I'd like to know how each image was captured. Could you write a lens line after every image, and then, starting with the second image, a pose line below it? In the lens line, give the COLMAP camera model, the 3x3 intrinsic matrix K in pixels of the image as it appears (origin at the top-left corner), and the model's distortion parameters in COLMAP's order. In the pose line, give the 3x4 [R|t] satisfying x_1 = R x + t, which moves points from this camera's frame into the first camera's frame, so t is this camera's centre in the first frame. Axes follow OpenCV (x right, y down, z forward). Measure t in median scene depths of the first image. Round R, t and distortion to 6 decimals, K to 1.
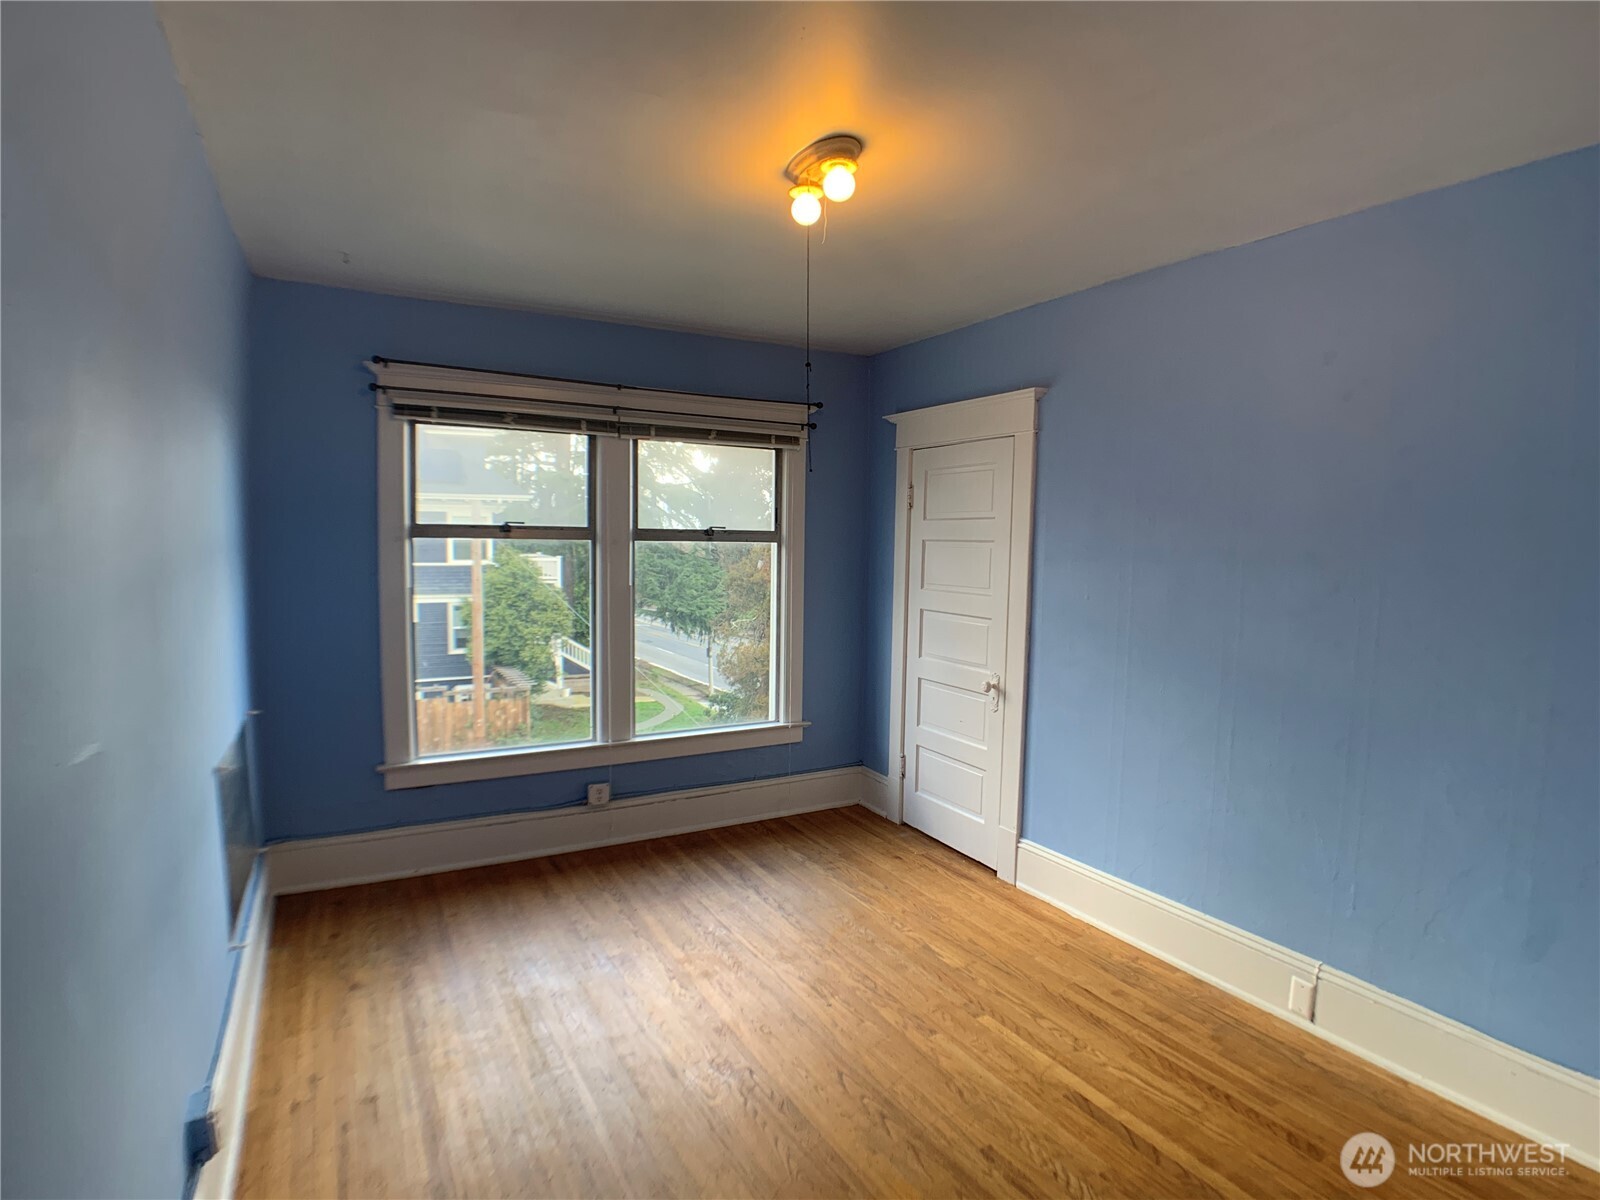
lens RADIAL K [[816.5, 0, 800.0], [0, 816.5, 600.0], [0, 0, 1]] dist [-0.083084, 0.000671]
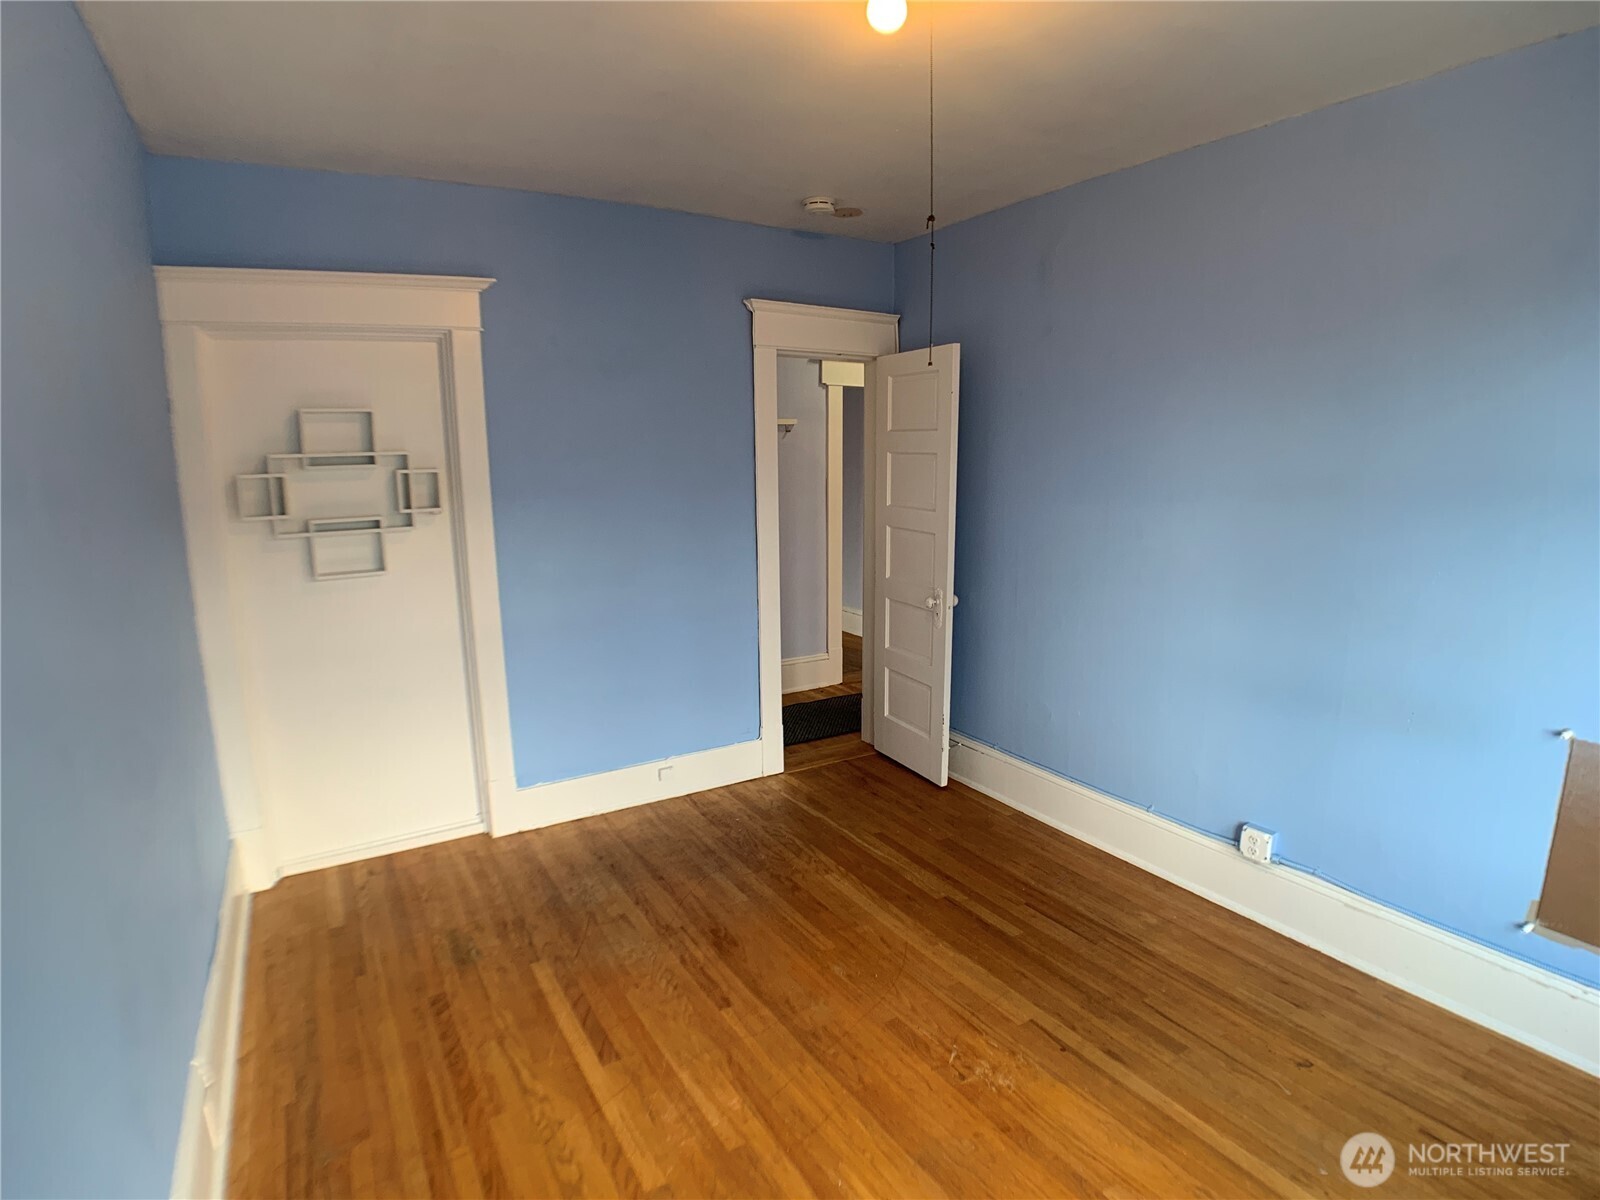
lens RADIAL K [[816.5, 0, 800.0], [0, 816.5, 600.0], [0, 0, 1]] dist [-0.083084, 0.000671]
pose [[-0.999496, 0.000450, -0.031728, 0.152984], [-0.007544, 0.967857, 0.251388, -0.140230], [0.030821, 0.251501, -0.967366, 1.801856]]
